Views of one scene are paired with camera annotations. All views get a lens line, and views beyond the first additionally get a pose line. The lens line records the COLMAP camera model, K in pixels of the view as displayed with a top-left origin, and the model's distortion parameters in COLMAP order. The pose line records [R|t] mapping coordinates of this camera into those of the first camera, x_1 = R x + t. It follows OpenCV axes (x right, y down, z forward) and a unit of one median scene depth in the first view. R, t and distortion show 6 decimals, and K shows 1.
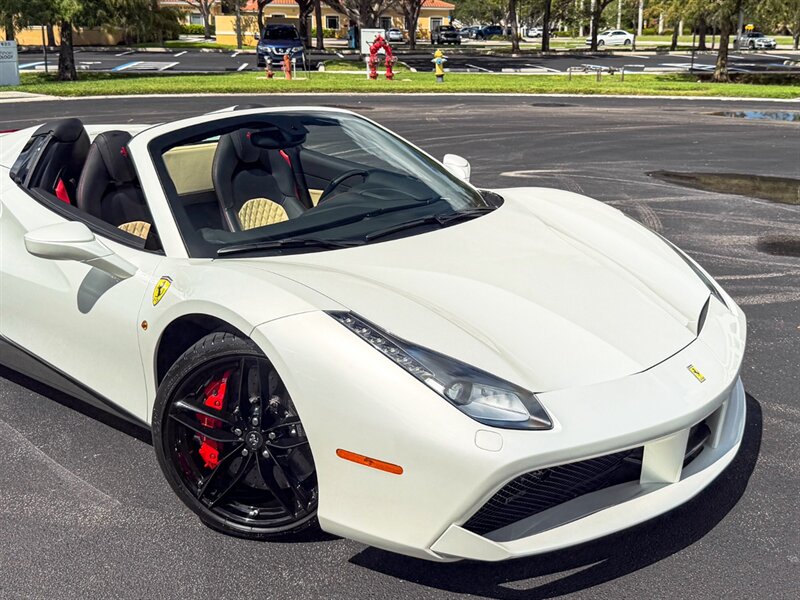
lens RADIAL K [[868.6, 0, 435.6], [0, 868.6, 260.5], [0, 0, 1]] dist [0.064411, 0.000000]
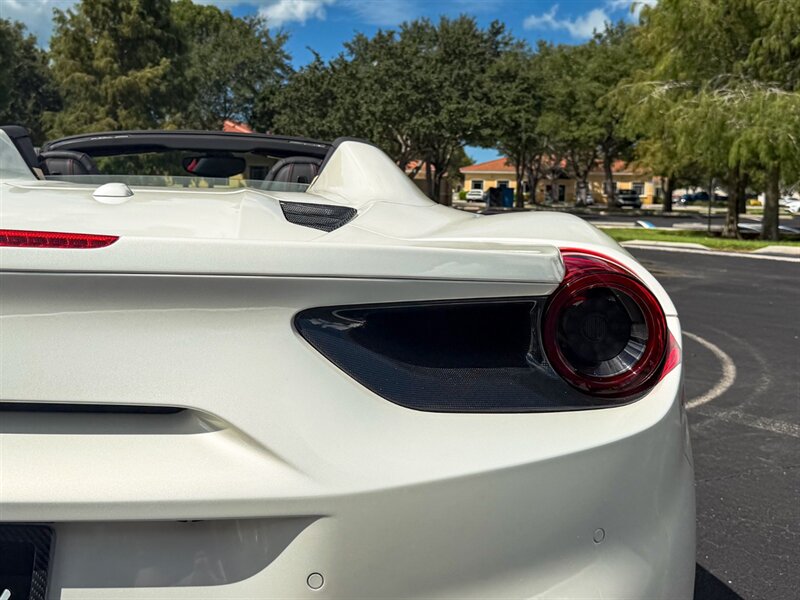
lens RADIAL K [[868.6, 0, 374.3], [0, 868.6, 248.0], [0, 0, 1]] dist [0.064411, 0.000000]
pose [[0.916207, 0.037928, -0.398906, 0.825490], [-0.117525, 0.977165, -0.177022, 0.023108], [0.383082, 0.209070, 0.899743, 0.098155]]
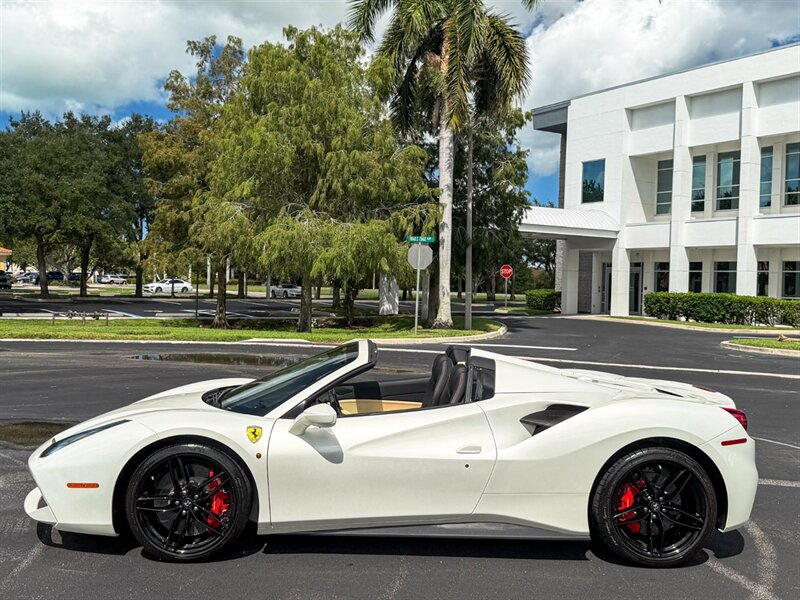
lens RADIAL K [[818.7, 0, 380.7], [0, 818.7, 308.9], [0, 0, 1]] dist [0.060450, 0.000000]
pose [[0.922735, 0.005606, 0.385395, 0.272007], [0.079209, 0.975794, -0.203842, -0.002580], [-0.377209, 0.218619, 0.899955, 0.002824]]
